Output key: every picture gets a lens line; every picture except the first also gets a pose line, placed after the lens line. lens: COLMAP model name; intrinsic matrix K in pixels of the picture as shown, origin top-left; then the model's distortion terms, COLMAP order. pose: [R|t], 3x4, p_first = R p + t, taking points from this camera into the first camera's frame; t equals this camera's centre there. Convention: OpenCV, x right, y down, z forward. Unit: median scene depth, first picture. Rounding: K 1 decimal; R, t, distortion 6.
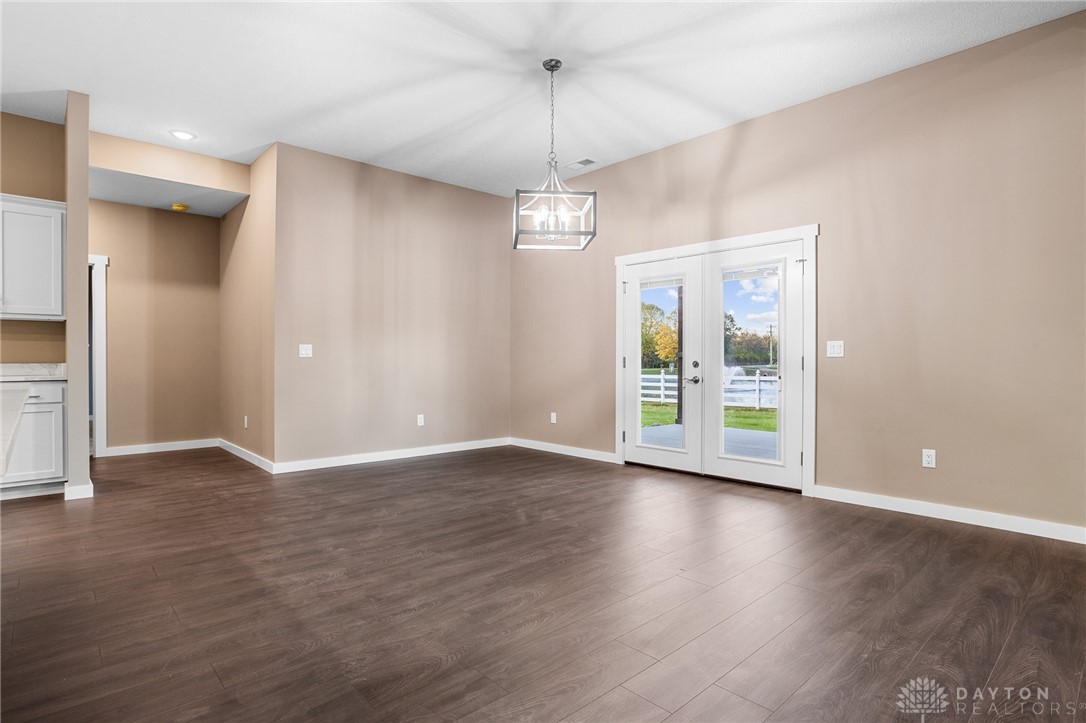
lens RADIAL K [[554.6, 0, 536.8], [0, 554.6, 361.9], [0, 0, 1]] dist [-0.059367, 0.027337]
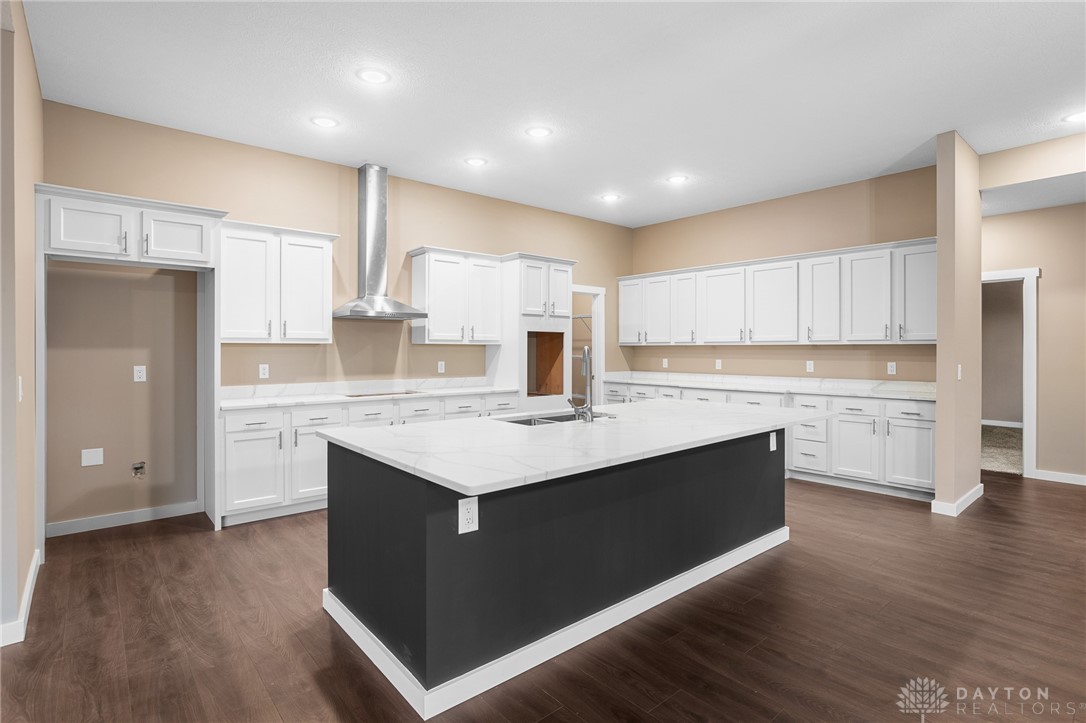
lens RADIAL K [[529.0, 0, 543.0], [0, 529.0, 361.5], [0, 0, 1]] dist [-0.053479, 0.023453]
pose [[-0.024121, 0.019753, -0.999514, 0.187691], [-0.005668, 0.999786, 0.019896, -0.065989], [0.999693, 0.006145, -0.024004, 0.238303]]
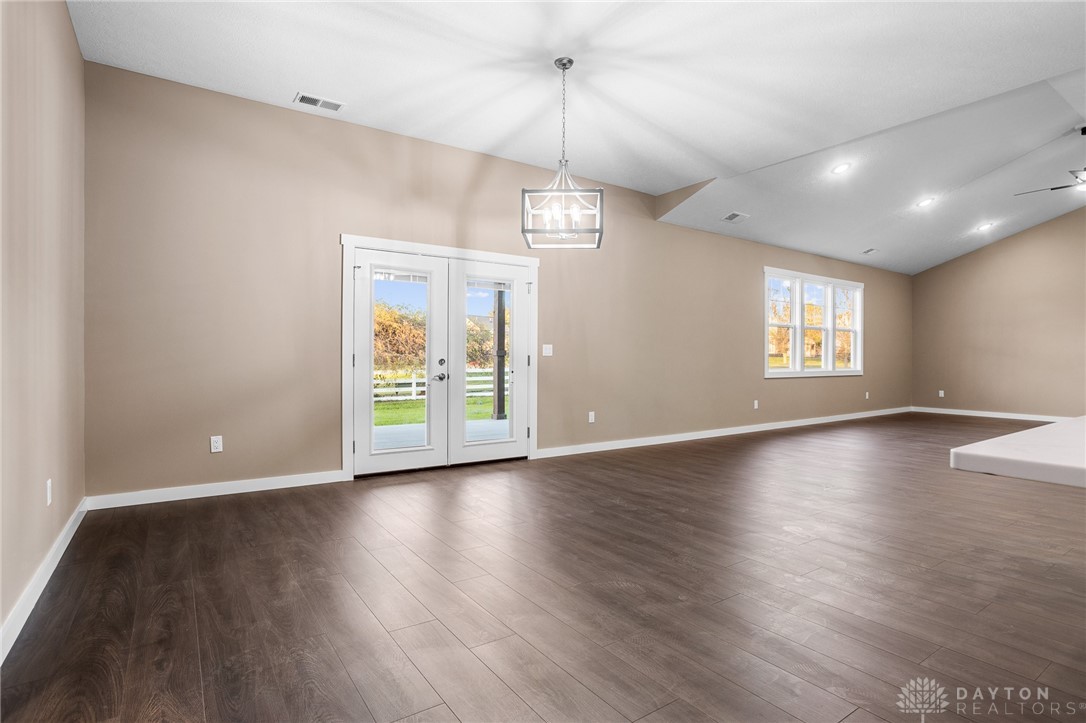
lens RADIAL K [[554.6, 0, 536.8], [0, 554.6, 361.9], [0, 0, 1]] dist [-0.059367, 0.027337]
pose [[0.146872, -0.008539, 0.989119, -0.871020], [-0.000909, 0.999961, 0.008767, -0.006088], [-0.989155, -0.002187, 0.146859, 0.809516]]
